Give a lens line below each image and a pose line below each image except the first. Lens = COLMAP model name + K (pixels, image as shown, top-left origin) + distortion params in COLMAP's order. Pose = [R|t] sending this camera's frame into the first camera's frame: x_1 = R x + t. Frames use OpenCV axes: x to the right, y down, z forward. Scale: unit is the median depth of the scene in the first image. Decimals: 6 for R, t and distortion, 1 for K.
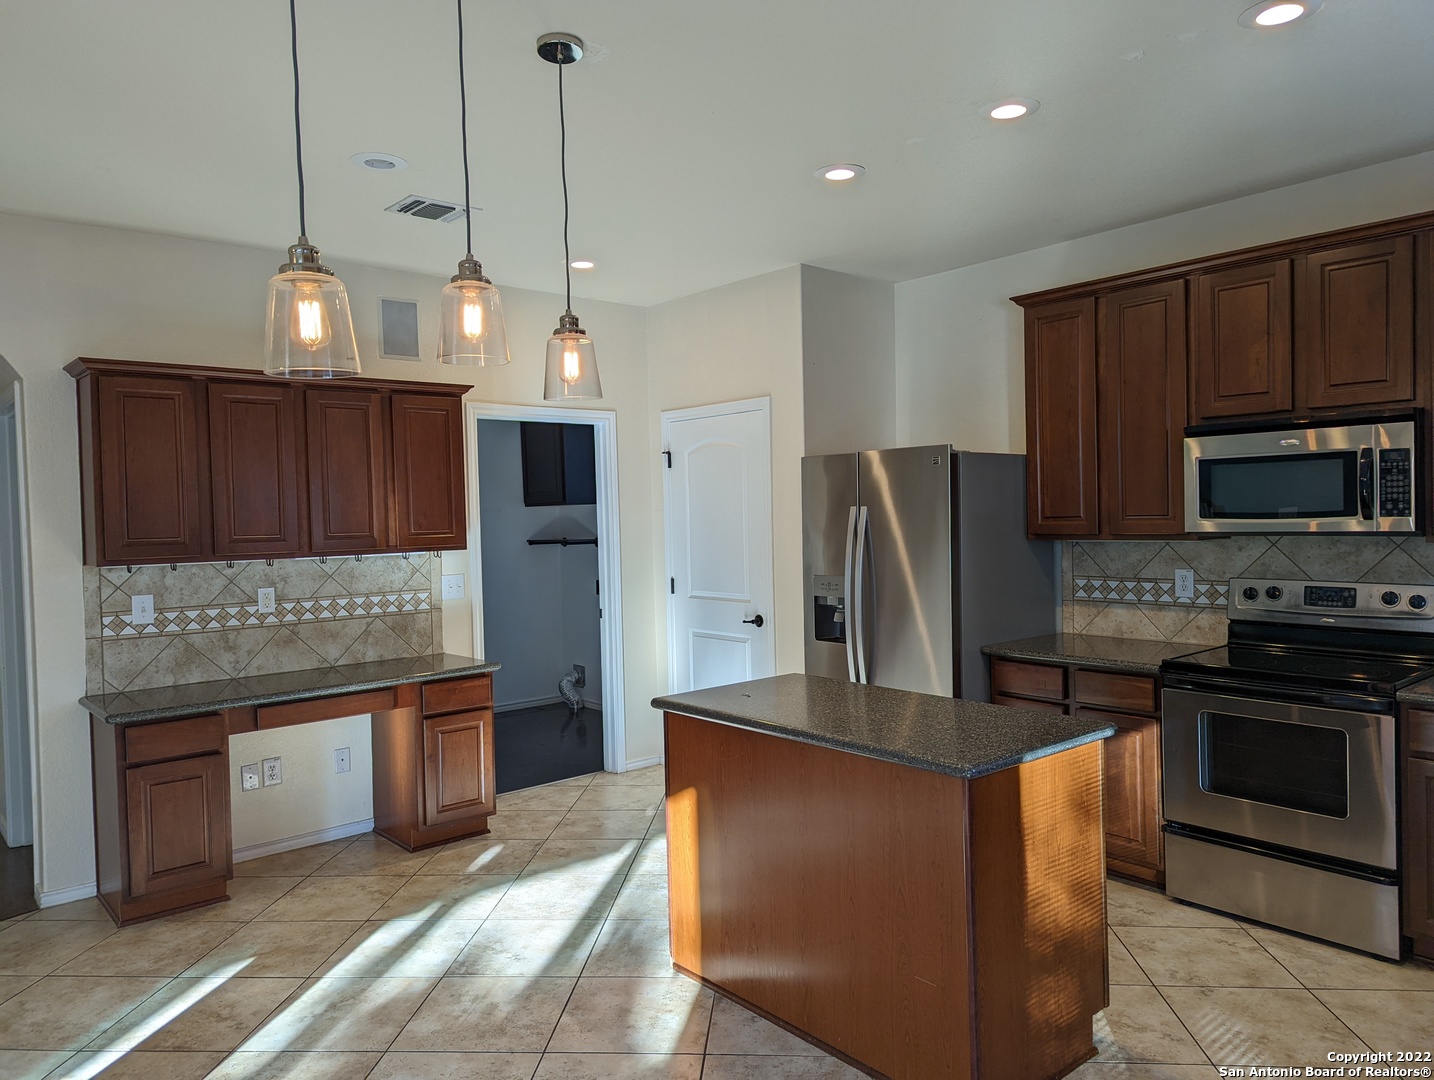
lens RADIAL K [[1011.9, 0, 717.6], [0, 1011.9, 538.9], [0, 0, 1]] dist [-0.003600, -0.000716]
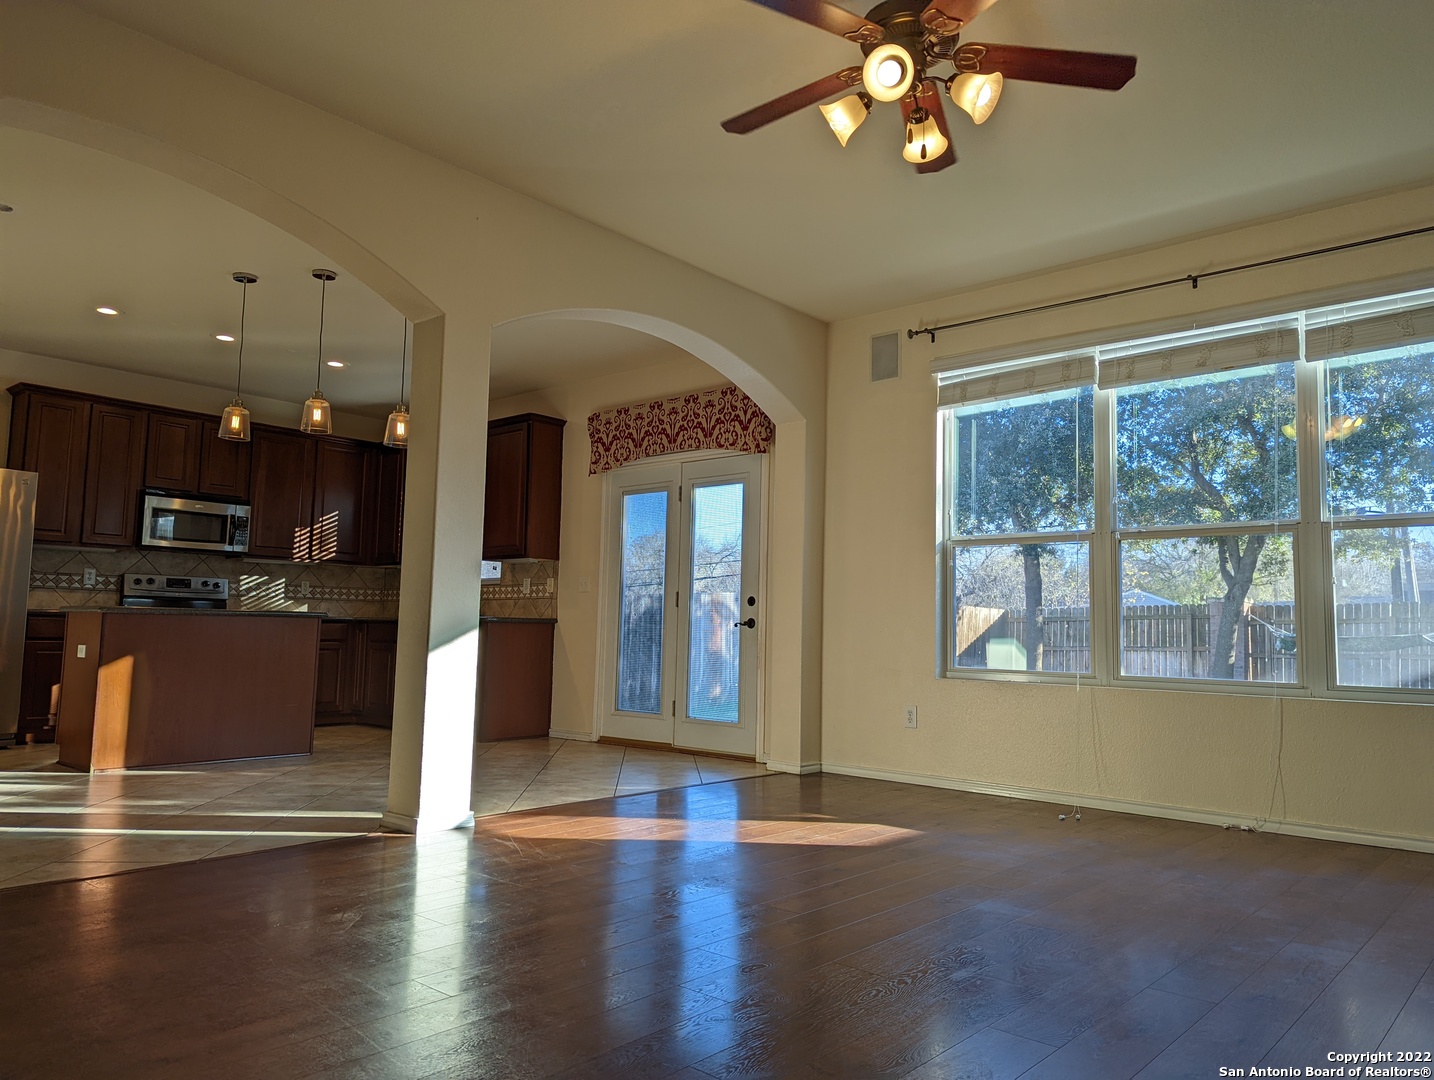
lens RADIAL K [[1011.9, 0, 717.4], [0, 1011.9, 539.1], [0, 0, 1]] dist [-0.003600, -0.000716]
pose [[-0.126319, 0.105768, 0.986335, -1.501957], [0.005440, 0.994359, -0.105931, 0.183612], [-0.991975, -0.008016, -0.126182, 0.165706]]
